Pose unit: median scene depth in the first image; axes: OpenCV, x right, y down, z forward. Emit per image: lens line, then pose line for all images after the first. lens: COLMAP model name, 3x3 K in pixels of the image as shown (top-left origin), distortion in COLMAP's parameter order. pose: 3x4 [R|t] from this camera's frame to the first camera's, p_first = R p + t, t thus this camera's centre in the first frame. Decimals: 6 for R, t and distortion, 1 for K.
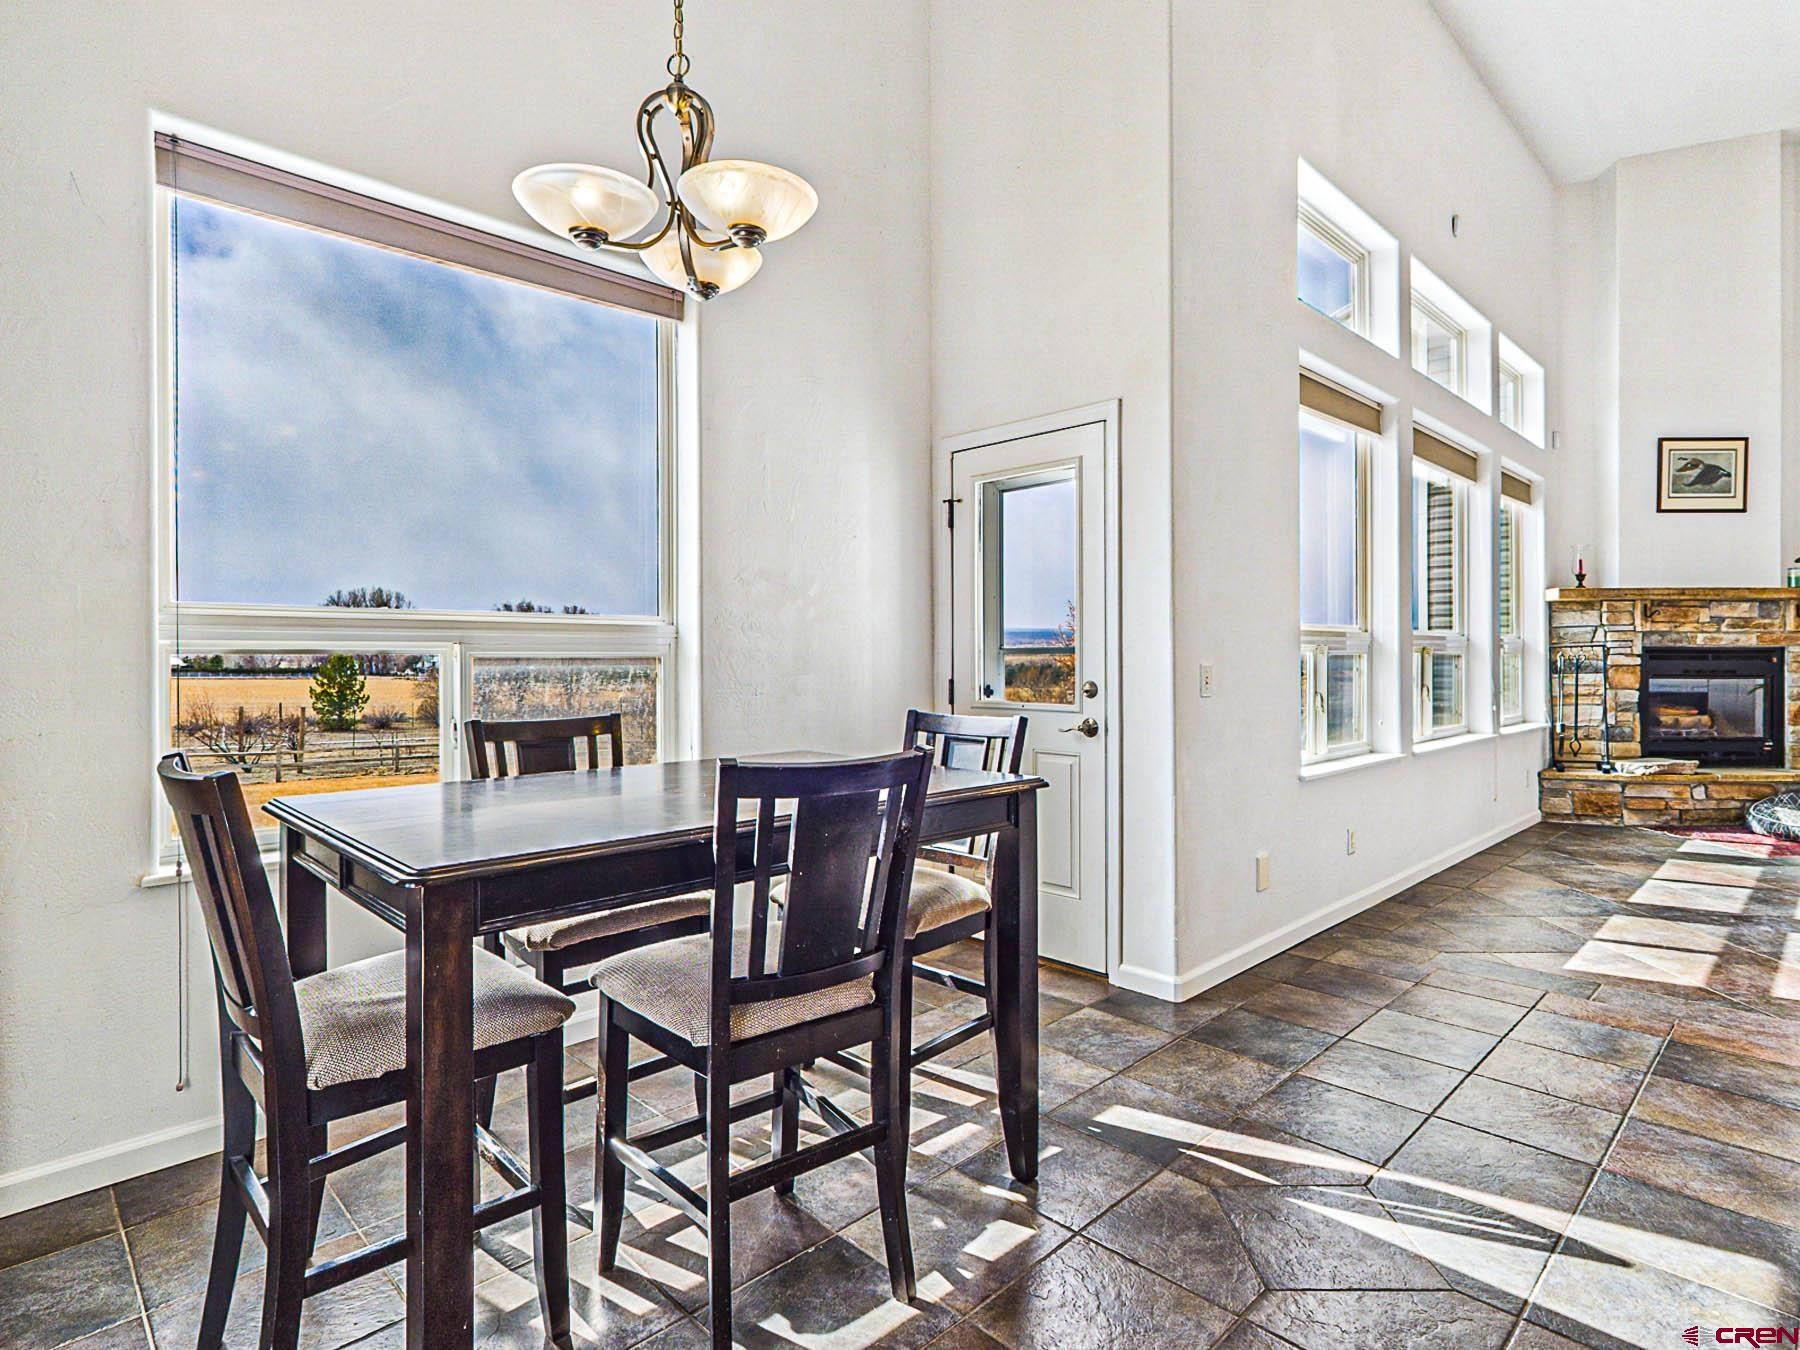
lens RADIAL K [[948.8, 0, 889.3], [0, 948.8, 656.0], [0, 0, 1]] dist [0.001274, 0.000930]
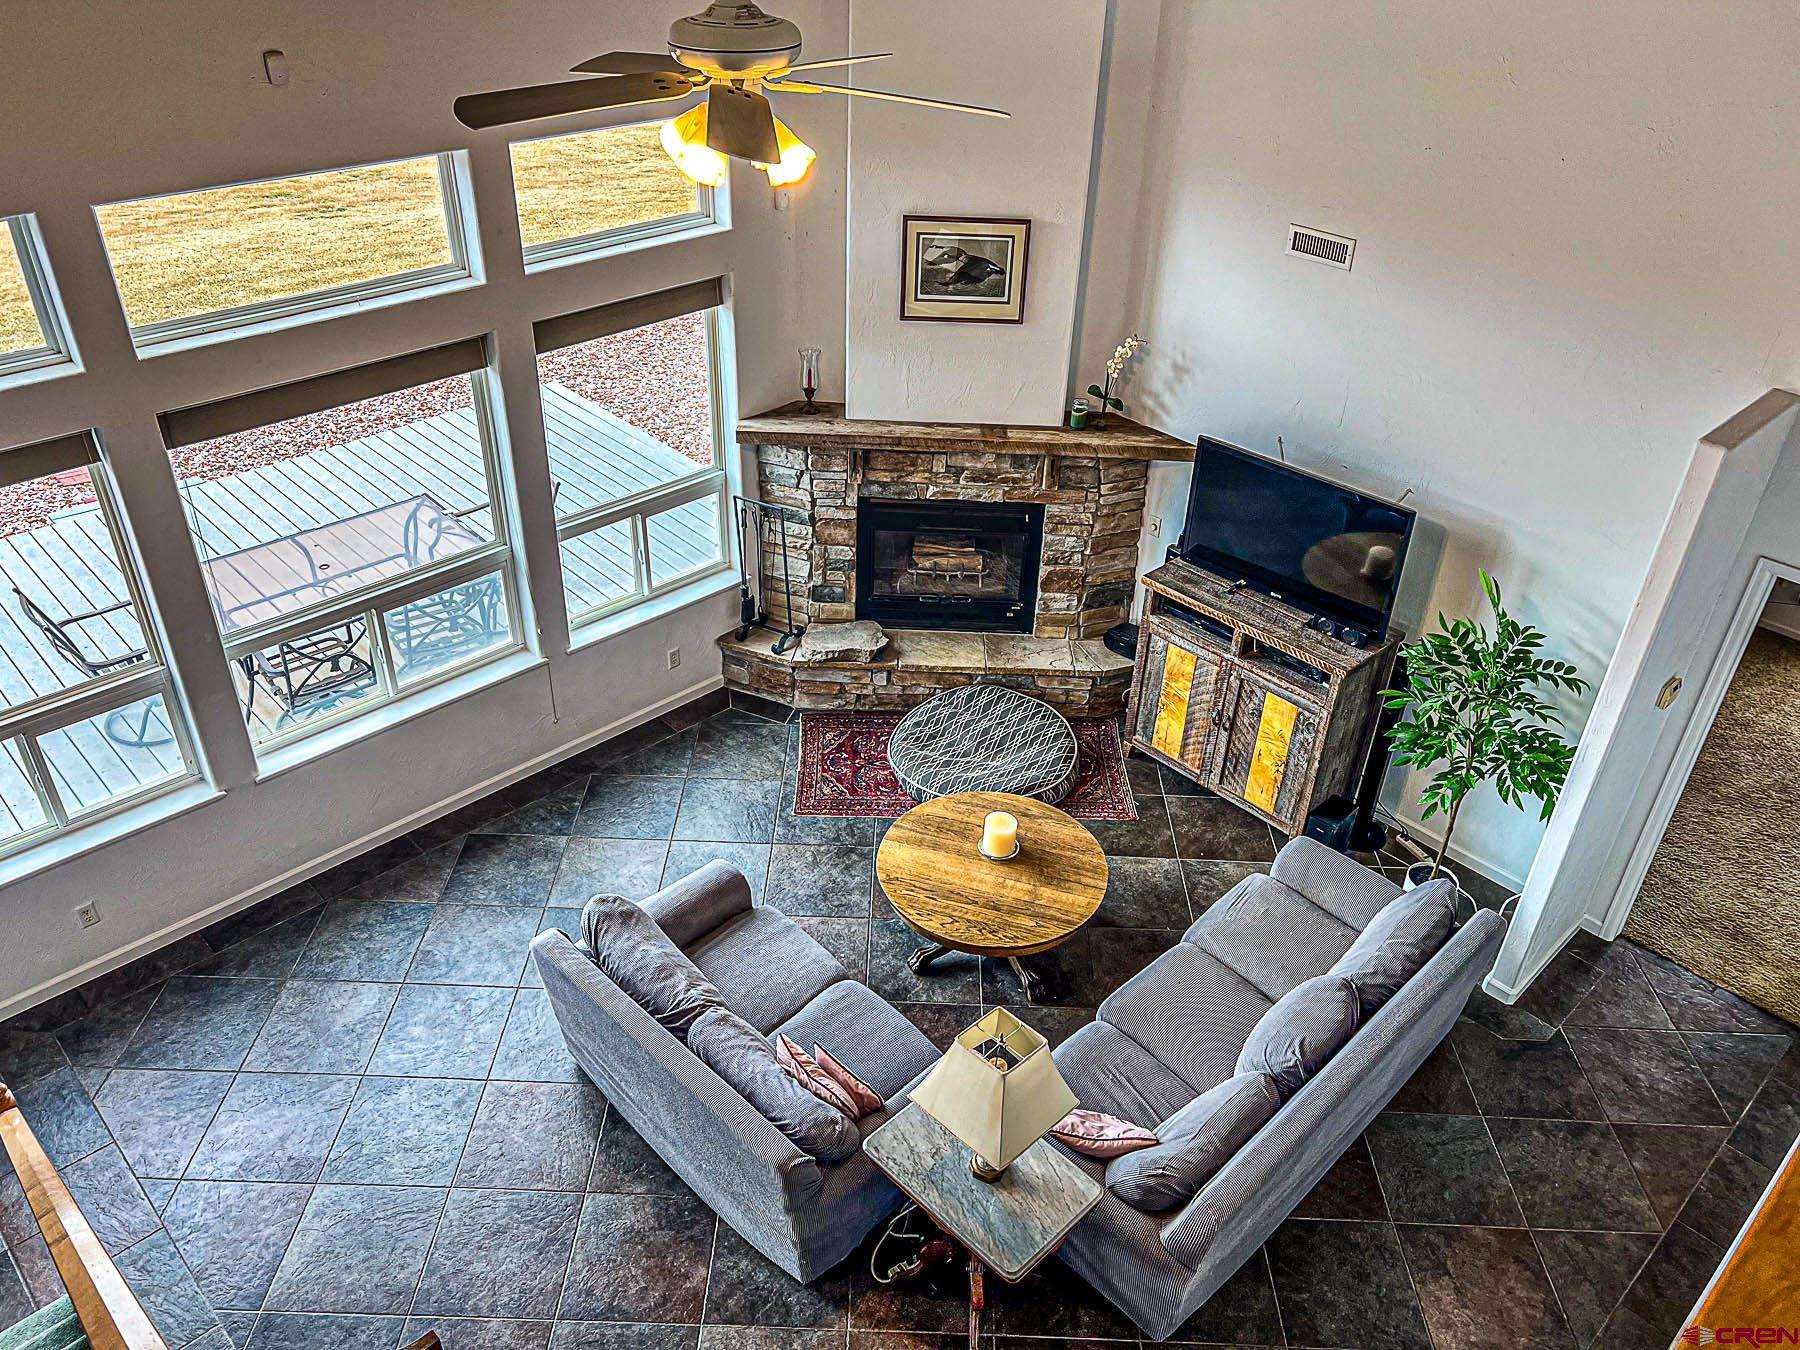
lens RADIAL K [[1370.9, 0, 900.0], [0, 1370.9, 675.0], [0, 0, 1]] dist [0.005138, 0.000719]
pose [[0.999429, 0.031890, 0.011177, 0.818797], [-0.032689, 0.828546, 0.558966, -0.514497], [0.008565, -0.559012, 0.829115, -0.003960]]
